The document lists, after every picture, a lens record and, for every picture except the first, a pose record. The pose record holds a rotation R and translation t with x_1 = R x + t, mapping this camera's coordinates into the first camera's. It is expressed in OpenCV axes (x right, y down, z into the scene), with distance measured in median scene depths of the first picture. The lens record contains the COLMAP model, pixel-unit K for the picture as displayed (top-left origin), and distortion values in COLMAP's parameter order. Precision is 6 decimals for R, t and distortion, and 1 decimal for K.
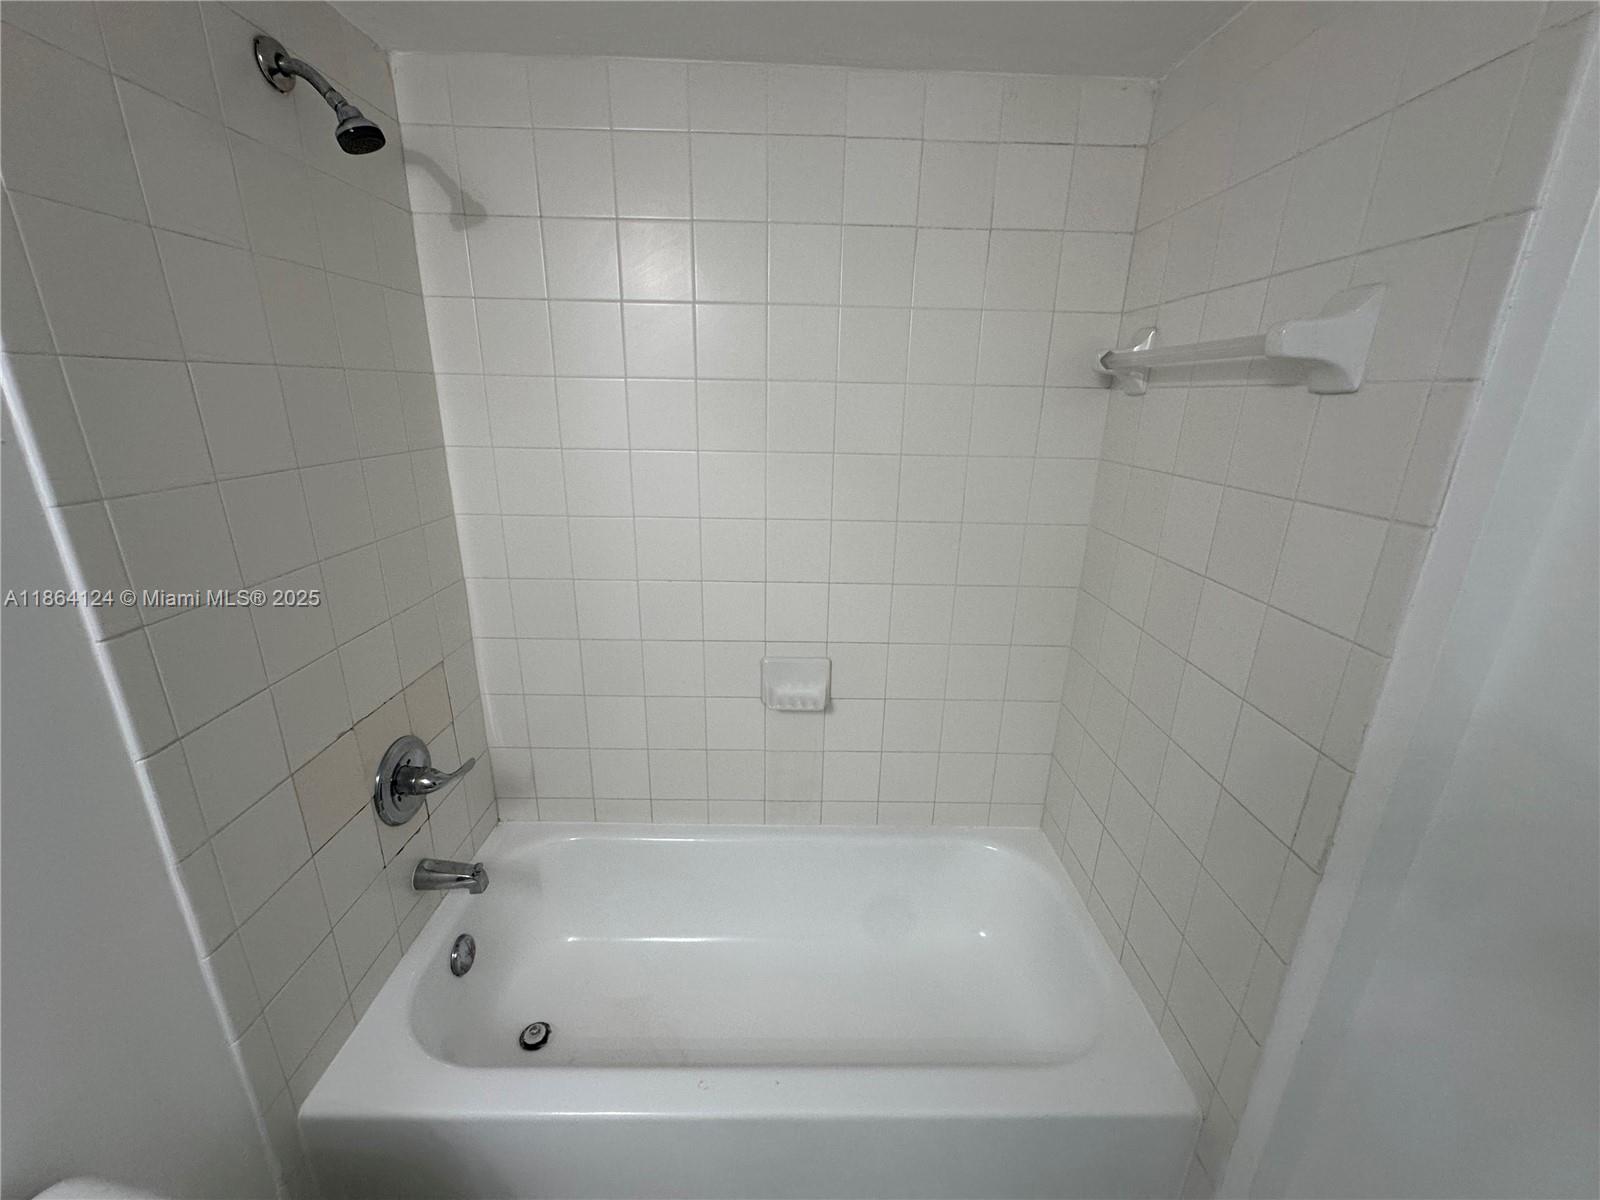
lens RADIAL K [[644.5, 0, 795.7], [0, 644.5, 596.3], [0, 0, 1]] dist [-0.029040, 0.014823]
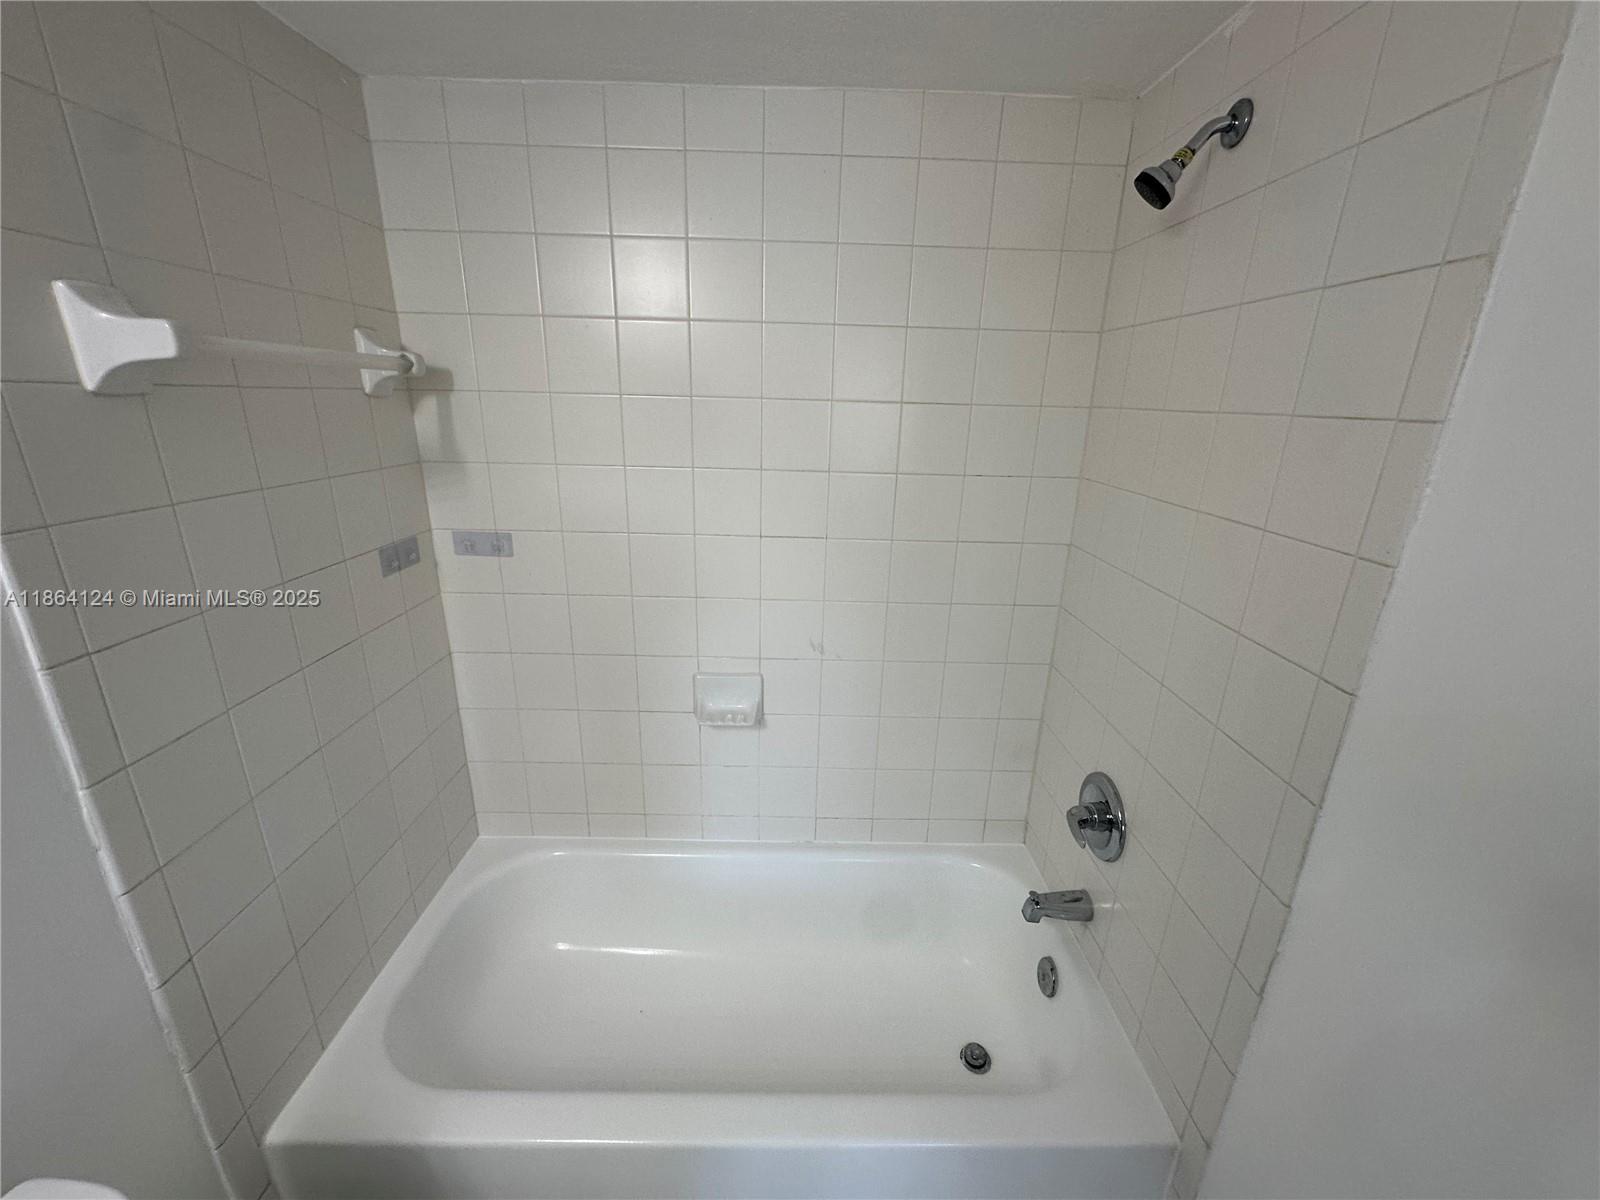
lens RADIAL K [[641.4, 0, 802.7], [0, 641.4, 603.6], [0, 0, 1]] dist [-0.001039, -0.000340]
pose [[0.999983, 0.002827, 0.005068, 0.038697], [-0.002753, 0.999888, -0.014689, 0.000817], [-0.005109, 0.014674, 0.999879, 0.000203]]
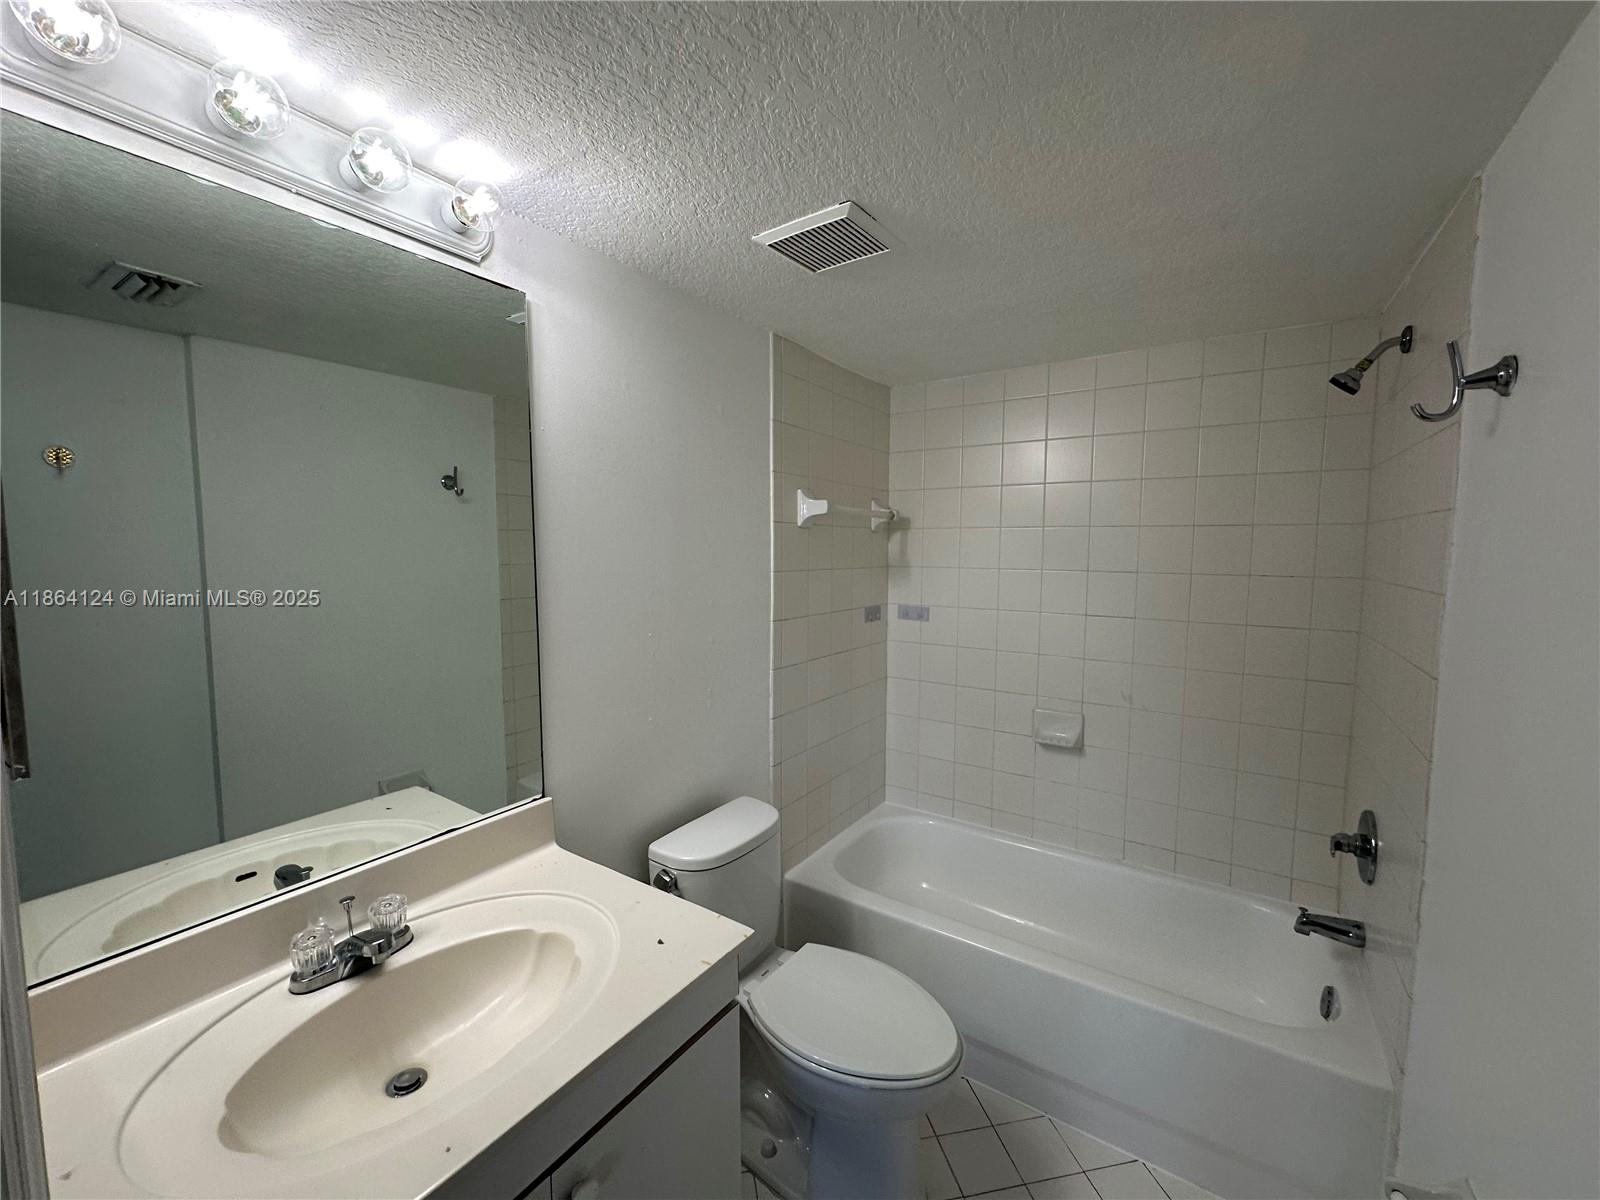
lens RADIAL K [[644.5, 0, 795.7], [0, 644.5, 596.3], [0, 0, 1]] dist [-0.029040, 0.014823]
pose [[0.824381, 0.026339, -0.565423, 0.109513], [-0.169028, 0.964794, -0.201499, 0.080605], [0.540209, 0.261684, 0.799810, -0.179240]]
